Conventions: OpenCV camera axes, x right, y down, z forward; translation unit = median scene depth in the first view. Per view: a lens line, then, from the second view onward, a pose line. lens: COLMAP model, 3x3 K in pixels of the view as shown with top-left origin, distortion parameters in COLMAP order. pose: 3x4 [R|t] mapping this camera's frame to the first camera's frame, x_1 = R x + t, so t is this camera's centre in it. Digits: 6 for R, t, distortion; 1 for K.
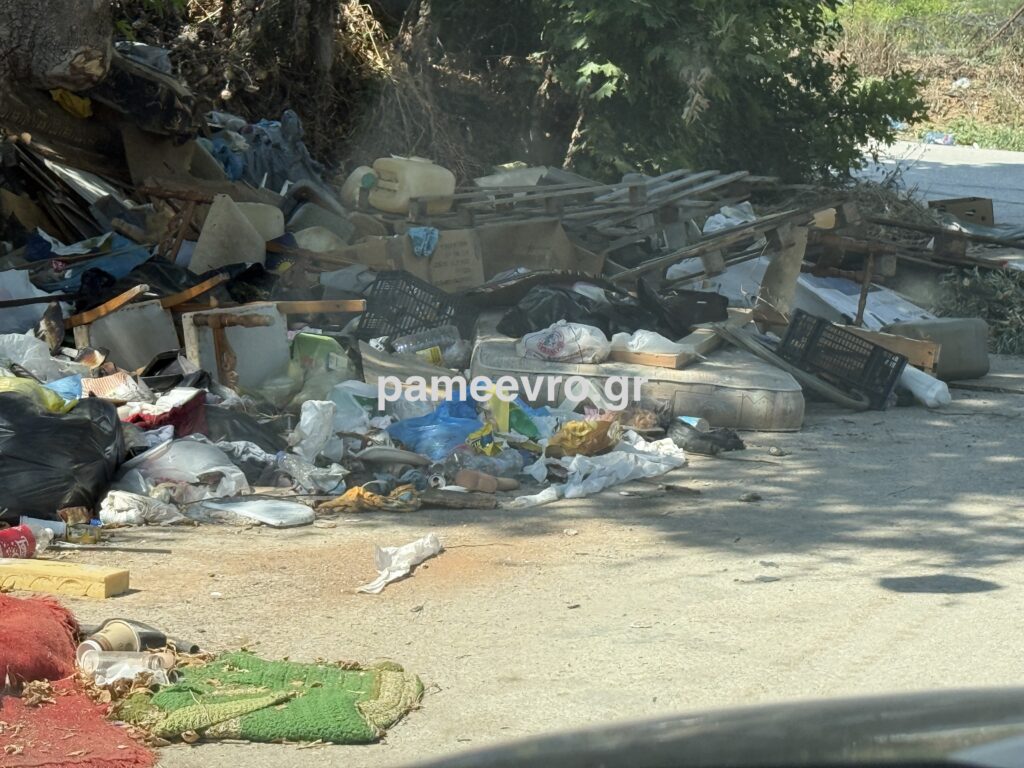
lens RADIAL K [[2518.0, 0, 512.0], [0, 2518.0, 384.0], [0, 0, 1]] dist [0.361316, 9.028379]
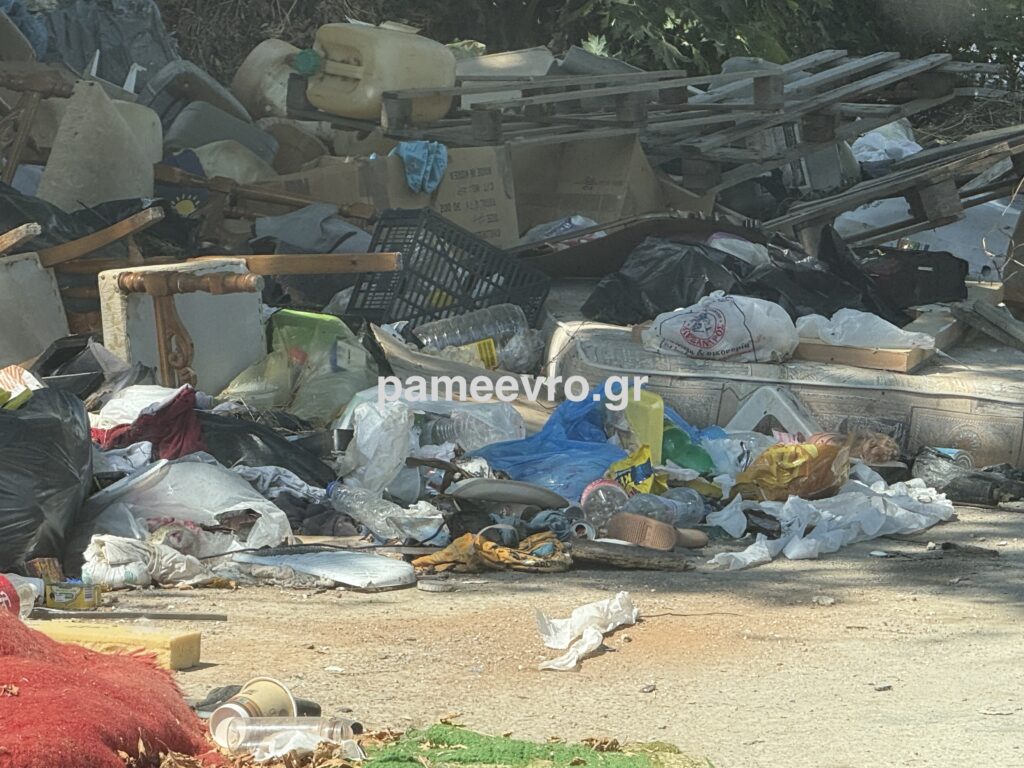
lens RADIAL K [[5669.4, 0, 511.6], [0, 5669.4, 427.7], [0, 0, 1]] dist [3.392384, -195.826391]
pose [[0.996482, 0.006042, 0.083587, -0.159978], [-0.003900, 0.999660, -0.025764, 0.047760], [-0.083715, 0.025347, 0.996167, -0.393682]]
